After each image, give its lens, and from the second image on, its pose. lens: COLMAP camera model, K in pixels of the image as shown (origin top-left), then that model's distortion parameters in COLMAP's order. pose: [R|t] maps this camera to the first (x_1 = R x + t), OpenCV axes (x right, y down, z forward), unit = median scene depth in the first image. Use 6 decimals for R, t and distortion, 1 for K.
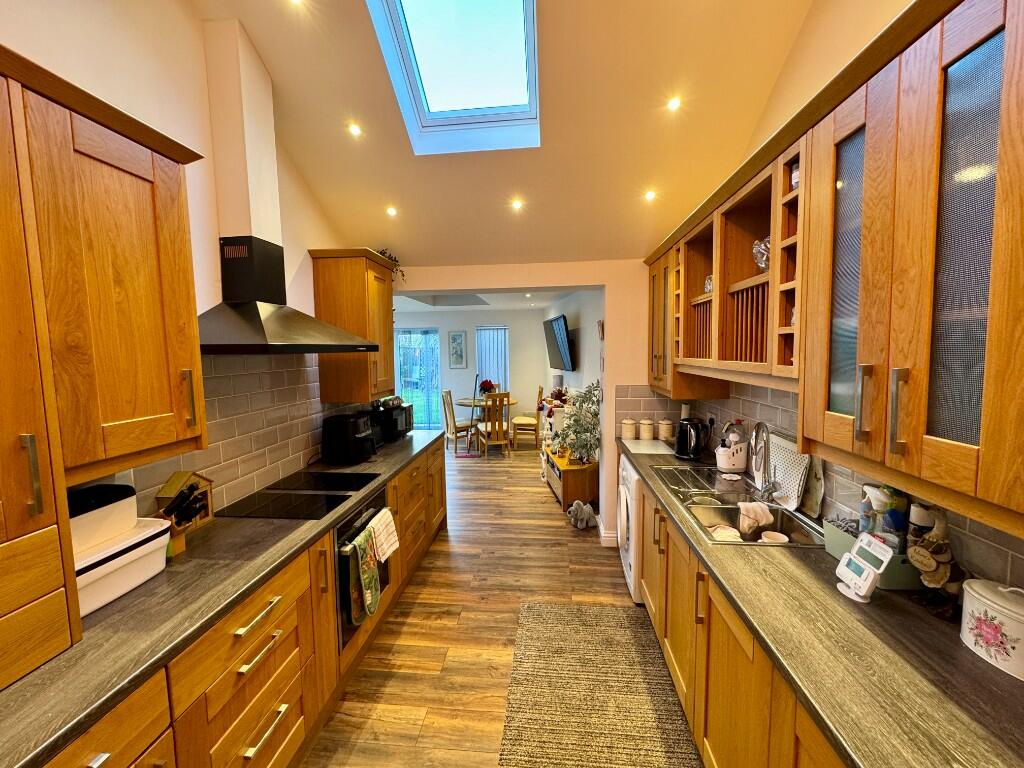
lens RADIAL K [[406.8, 0, 510.2], [0, 406.8, 379.3], [0, 0, 1]] dist [0.003828, 0.000139]
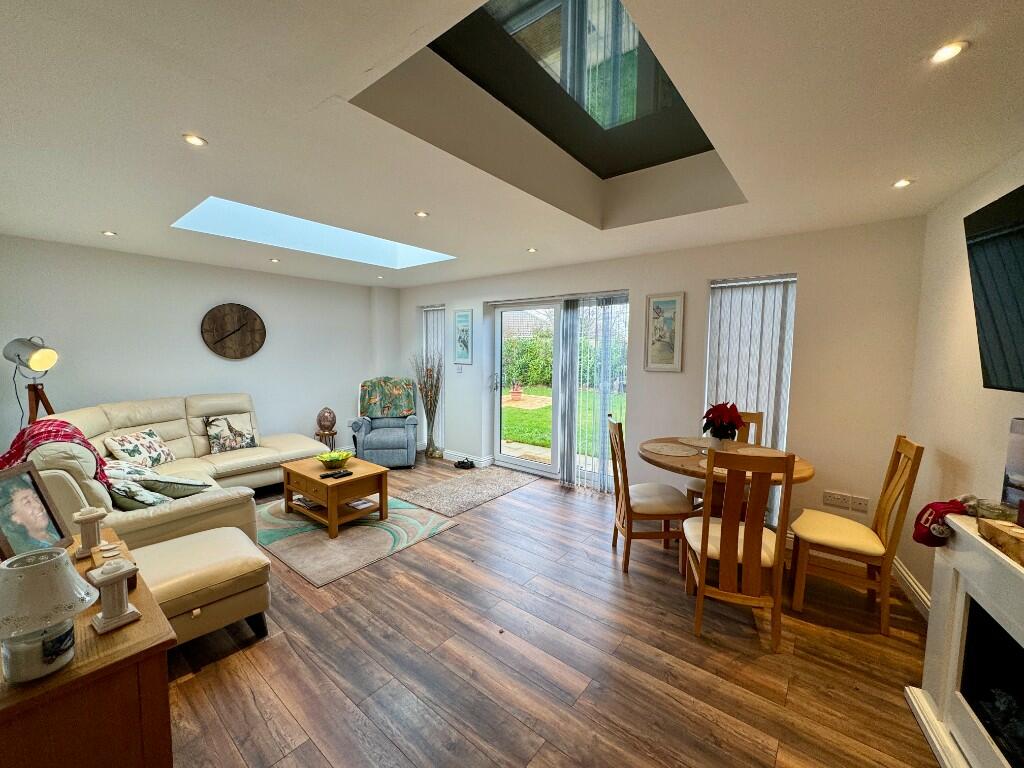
lens RADIAL K [[406.8, 0, 512.6], [0, 406.8, 383.6], [0, 0, 1]] dist [0.003828, 0.000139]
pose [[0.836986, 0.069622, -0.542778, -0.016449], [-0.075020, 0.997107, 0.012215, -0.005639], [0.542058, 0.030496, 0.839787, 0.597960]]
